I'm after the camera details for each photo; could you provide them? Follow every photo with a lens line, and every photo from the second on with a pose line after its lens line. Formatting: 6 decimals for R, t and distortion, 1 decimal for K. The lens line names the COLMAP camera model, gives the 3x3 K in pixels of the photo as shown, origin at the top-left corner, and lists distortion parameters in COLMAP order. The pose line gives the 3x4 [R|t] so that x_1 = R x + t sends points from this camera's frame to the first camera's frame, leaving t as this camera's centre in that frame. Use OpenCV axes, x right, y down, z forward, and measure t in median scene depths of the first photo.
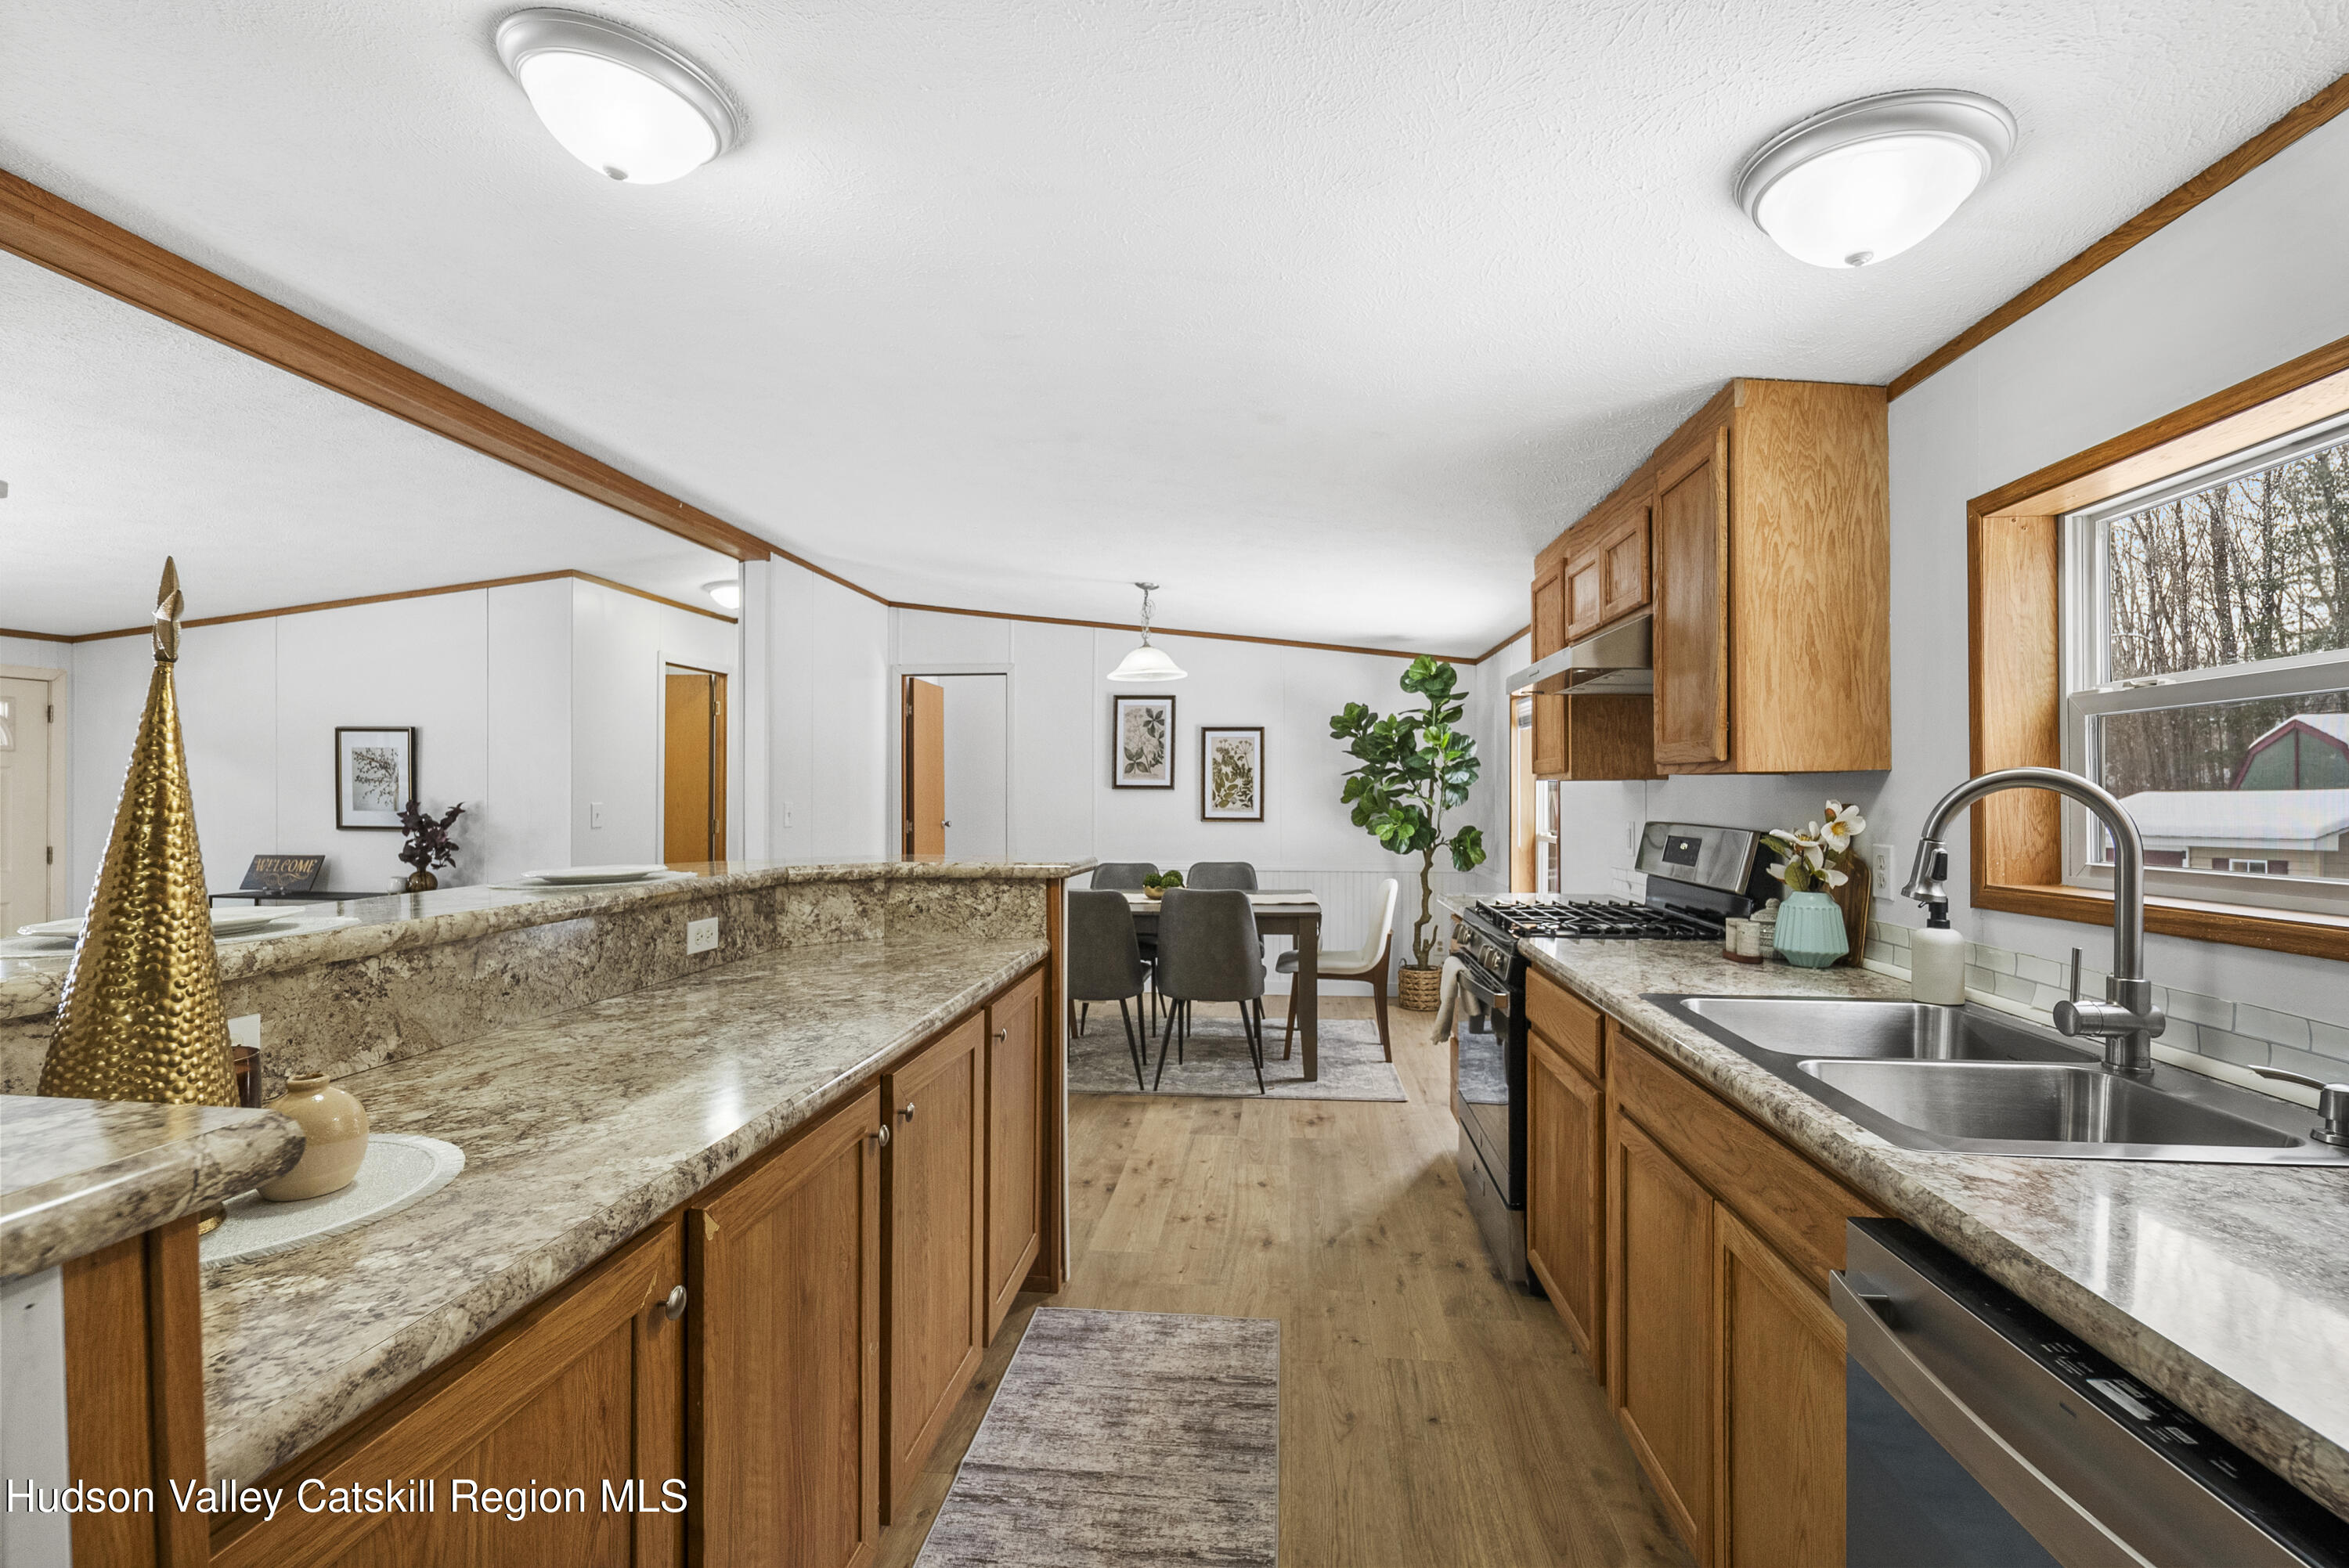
lens RADIAL K [[1031.6, 0, 1177.8], [0, 1031.6, 787.2], [0, 0, 1]] dist [0.001454, -0.000414]
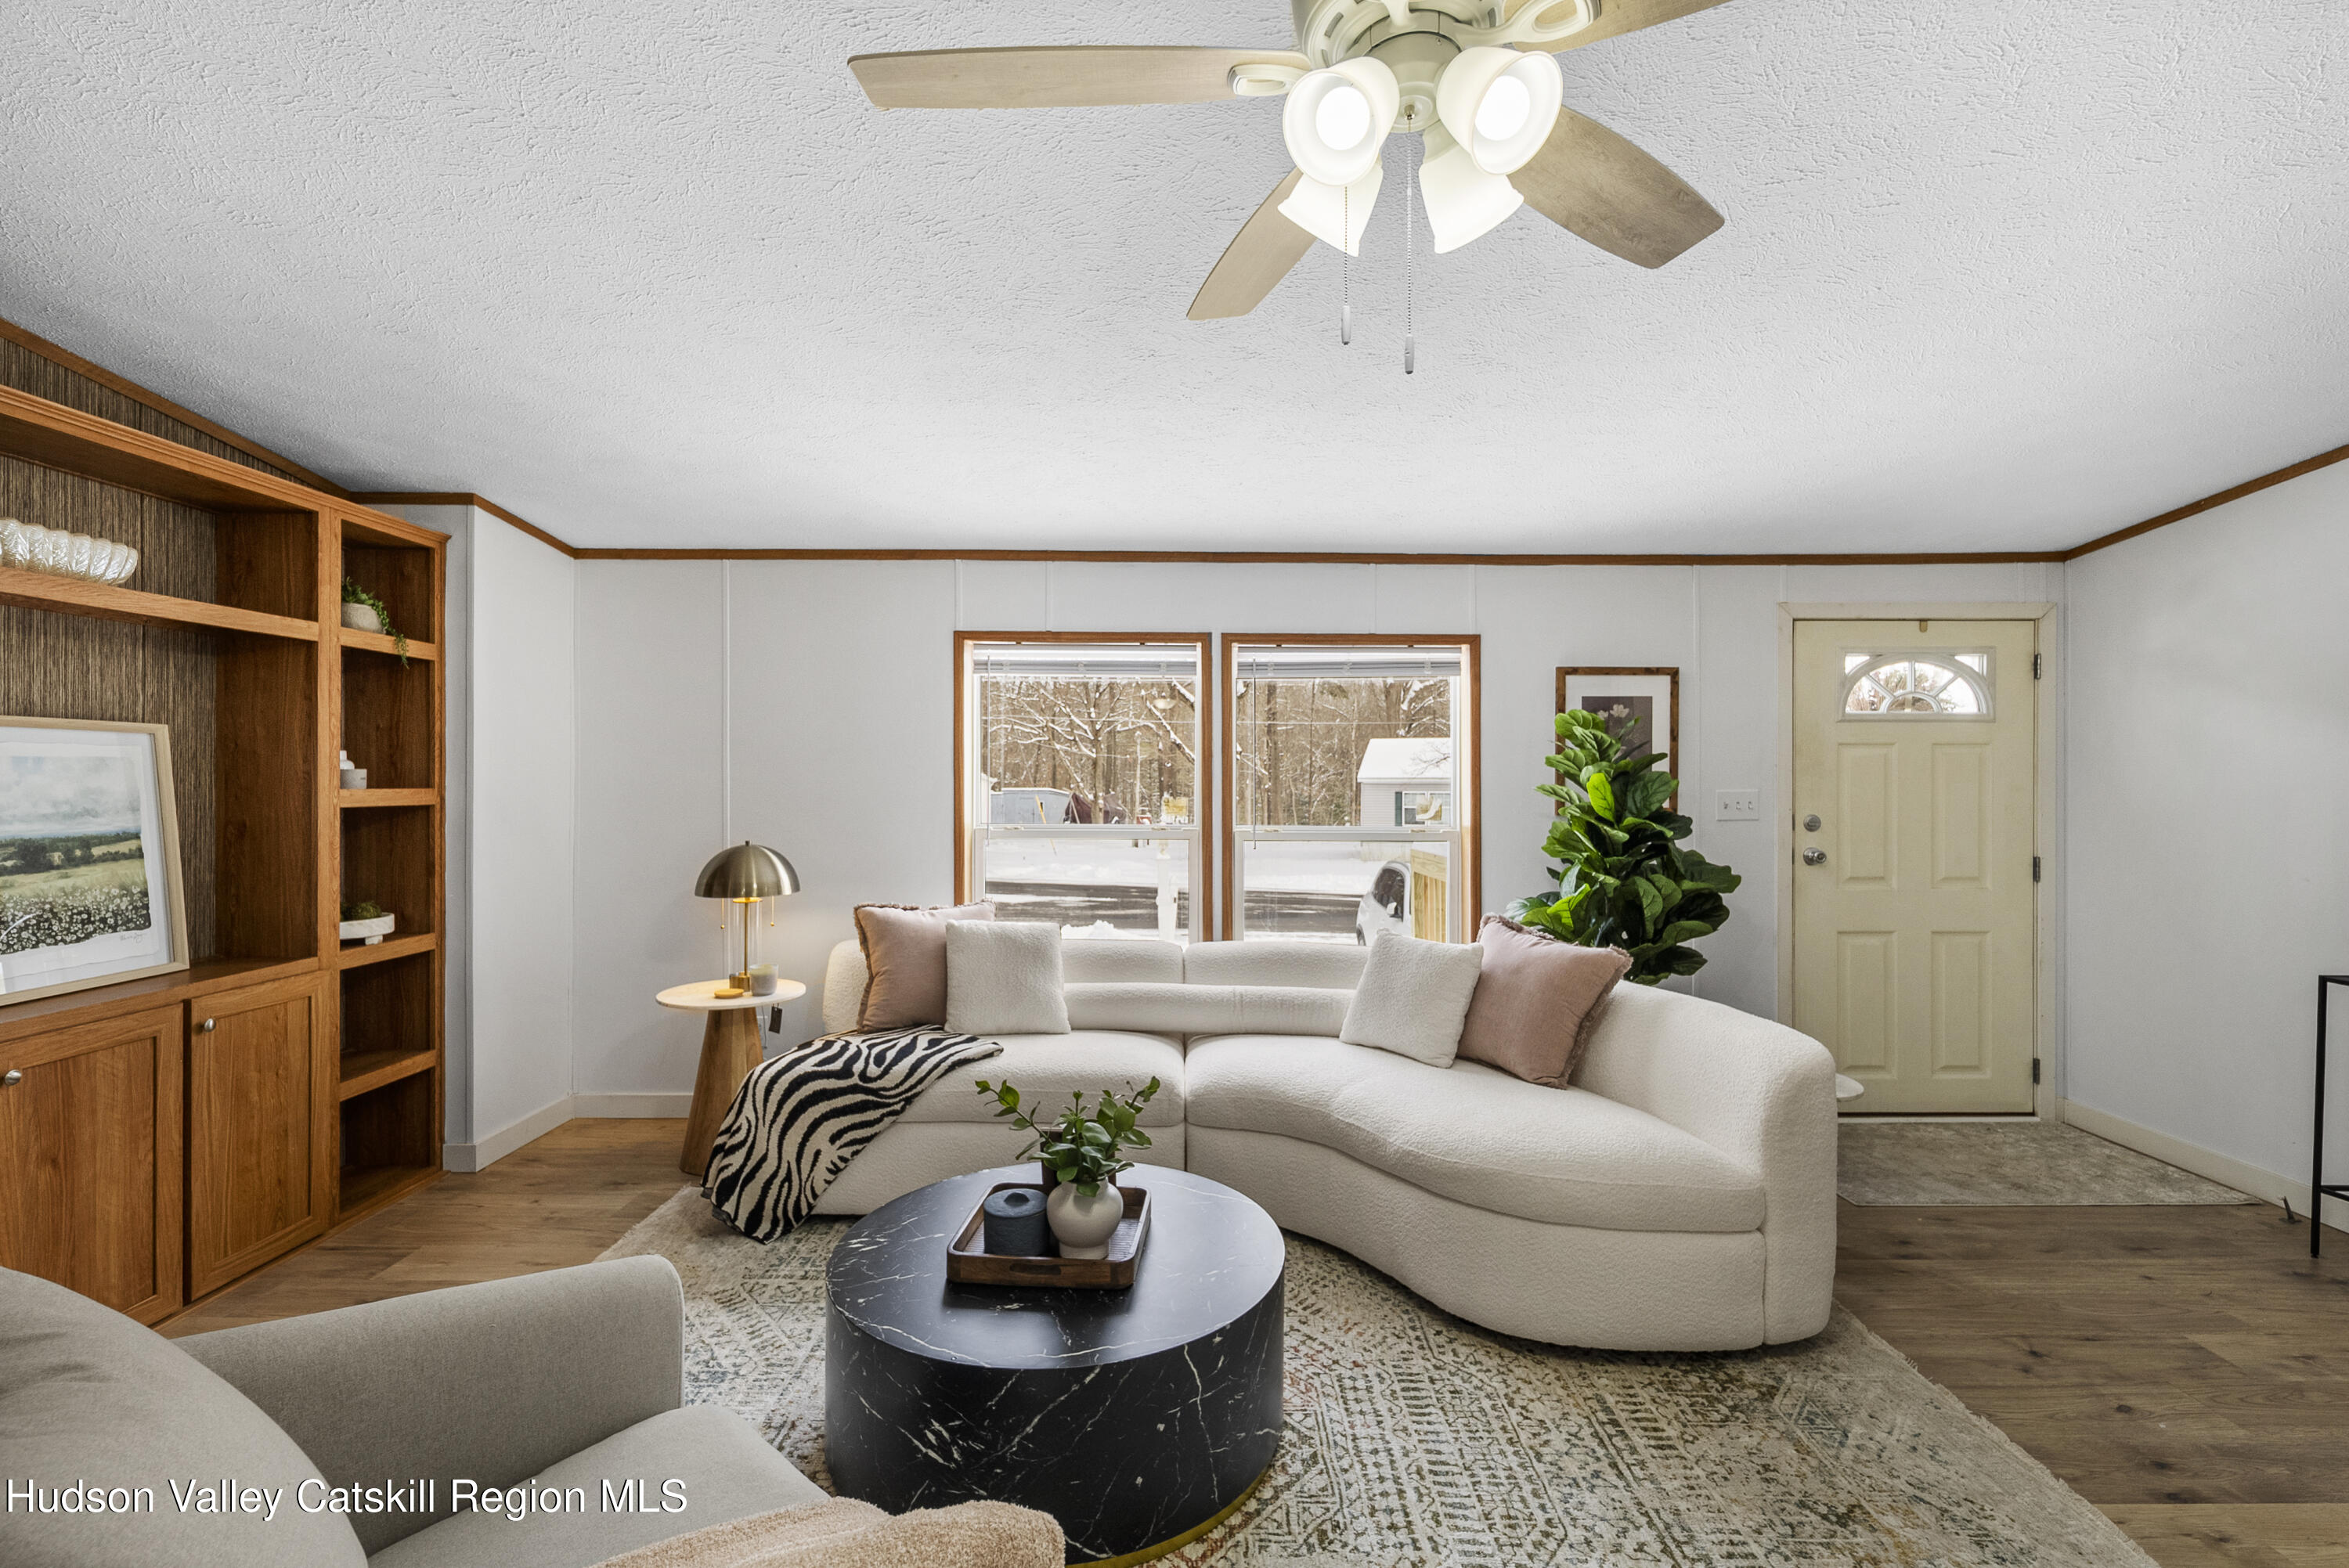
lens RADIAL K [[1050.5, 0, 1179.8], [0, 1050.5, 784.4], [0, 0, 1]] dist [-0.000892, -0.000406]
pose [[0.094927, 0.003666, -0.995477, -0.442024], [0.002664, 0.999989, 0.003936, 0.004408], [0.995481, -0.003026, 0.094917, 0.357144]]
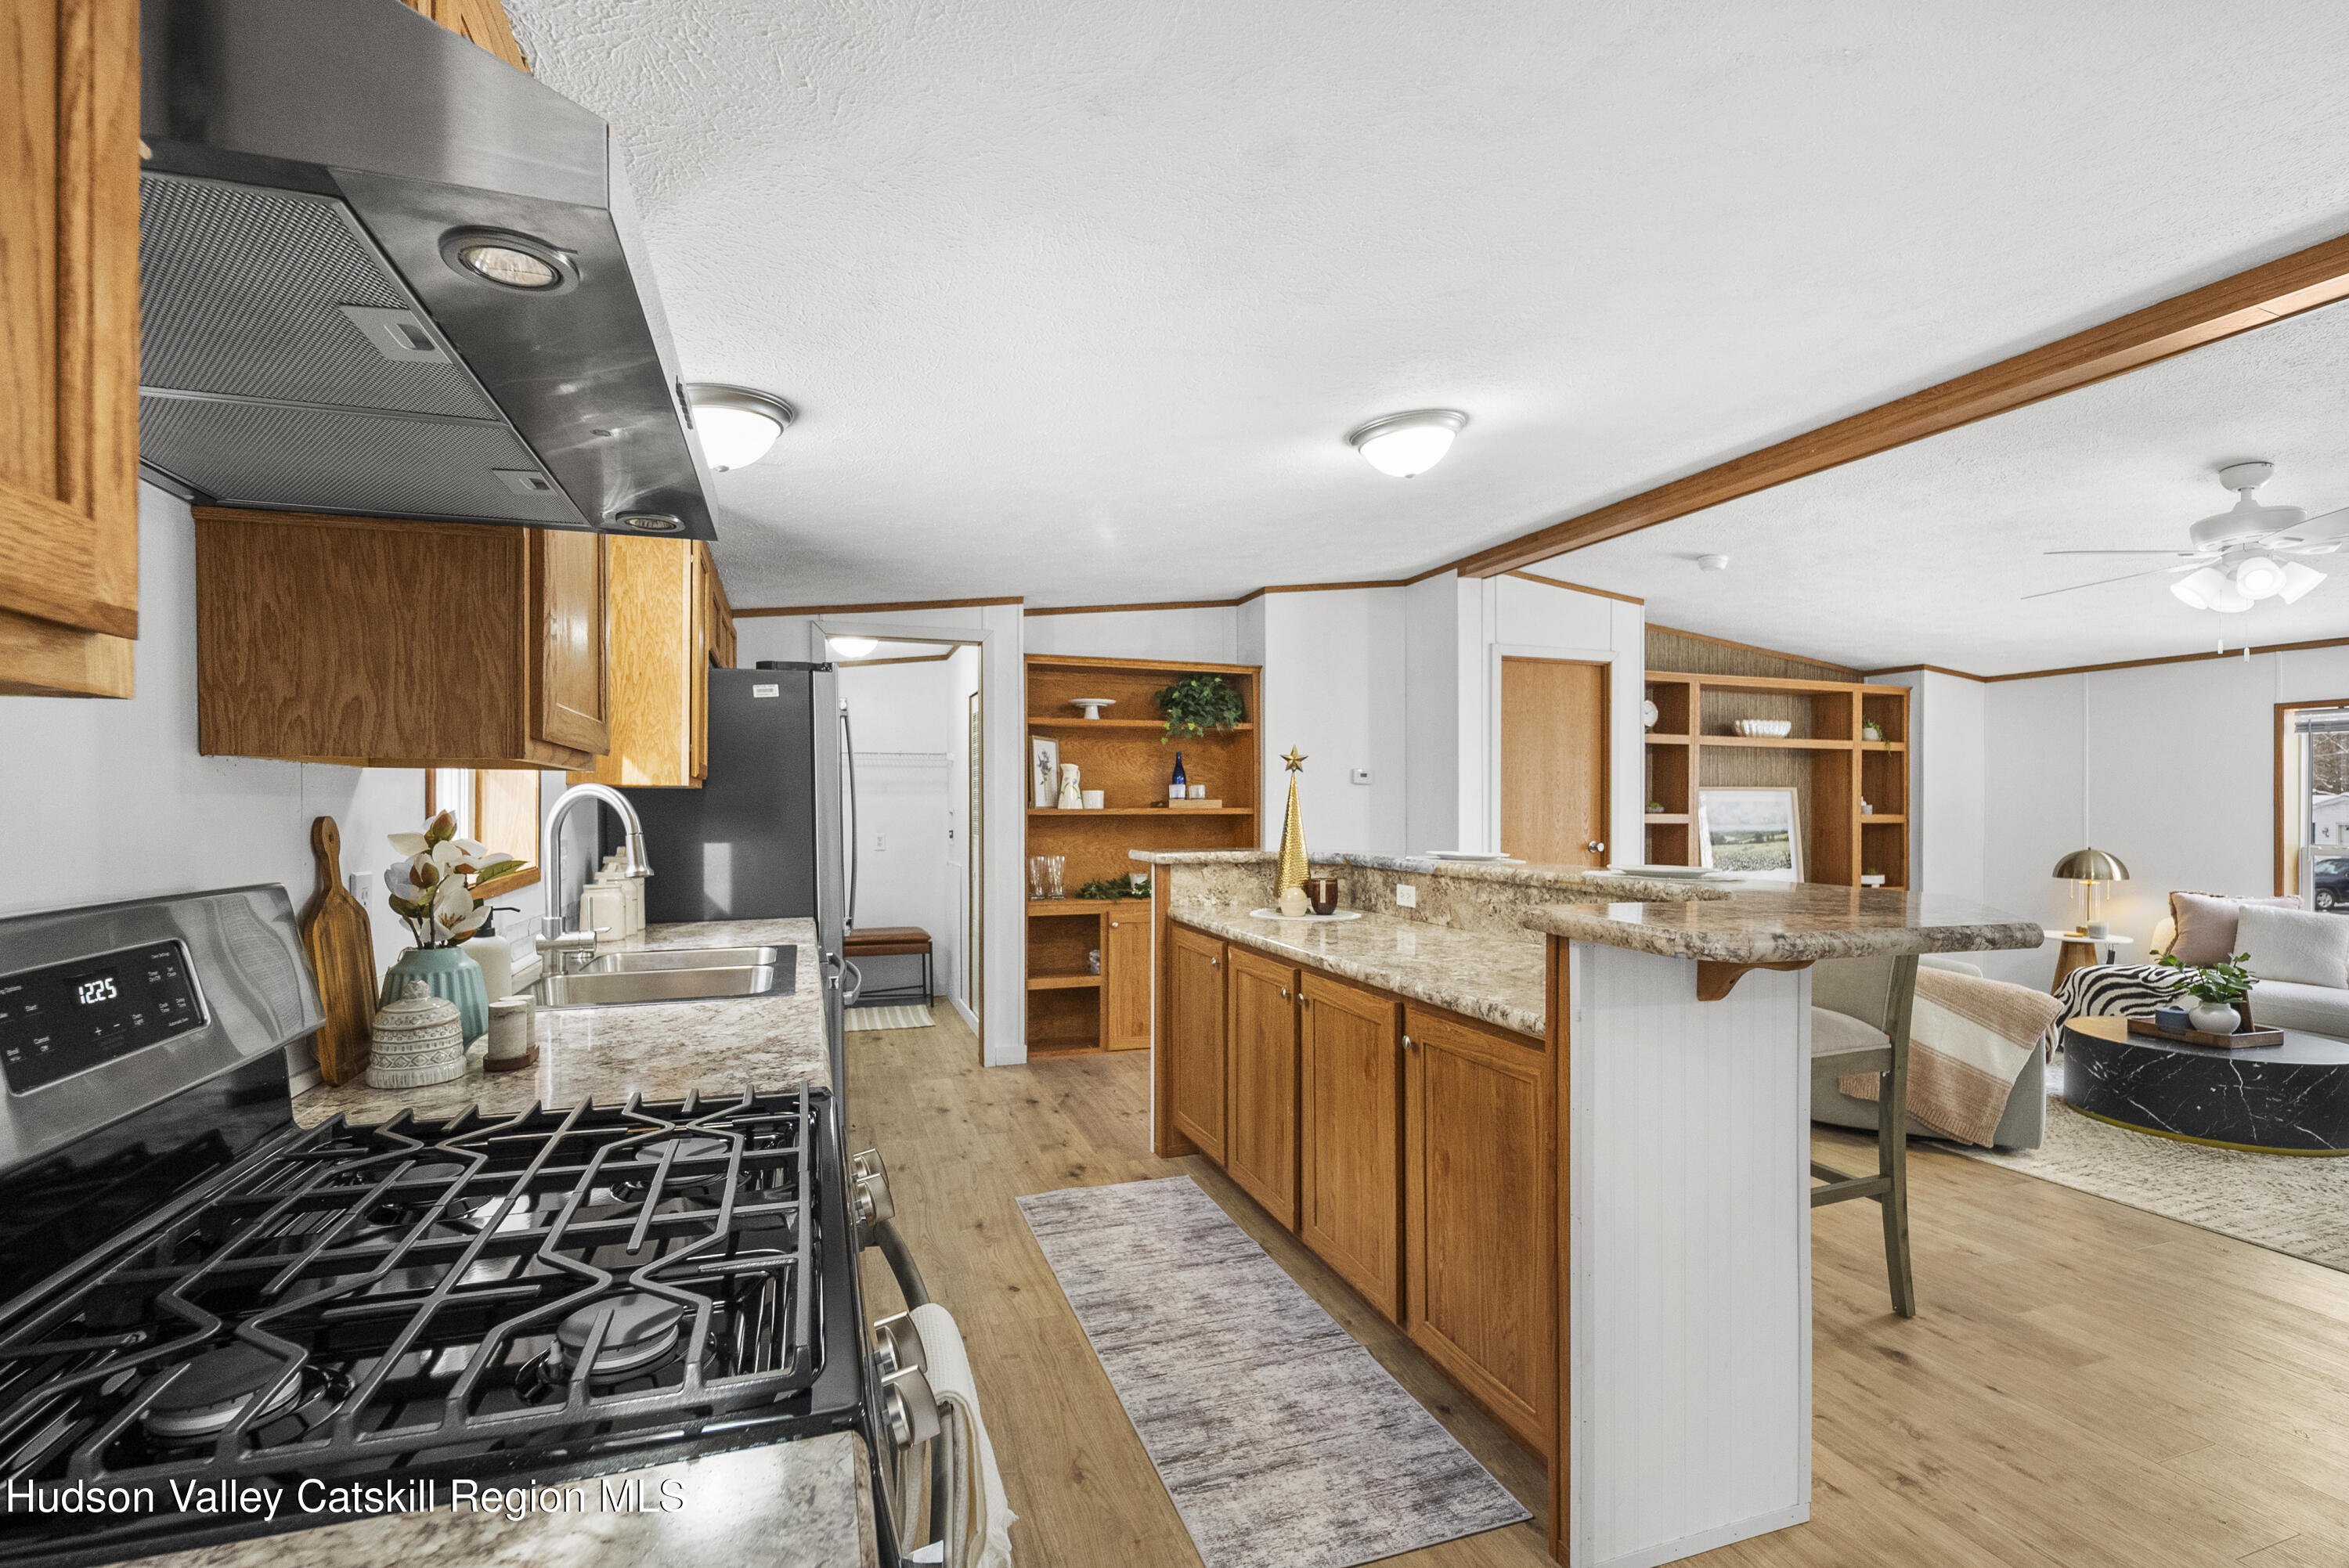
lens RADIAL K [[1043.8, 0, 1173.8], [0, 1043.8, 804.4], [0, 0, 1]] dist [-0.000427, -0.000306]
pose [[-0.906201, -0.004148, -0.422826, 0.186418], [-0.001627, 0.999979, -0.006322, 0.005213], [0.422843, -0.005041, -0.906189, 0.721478]]
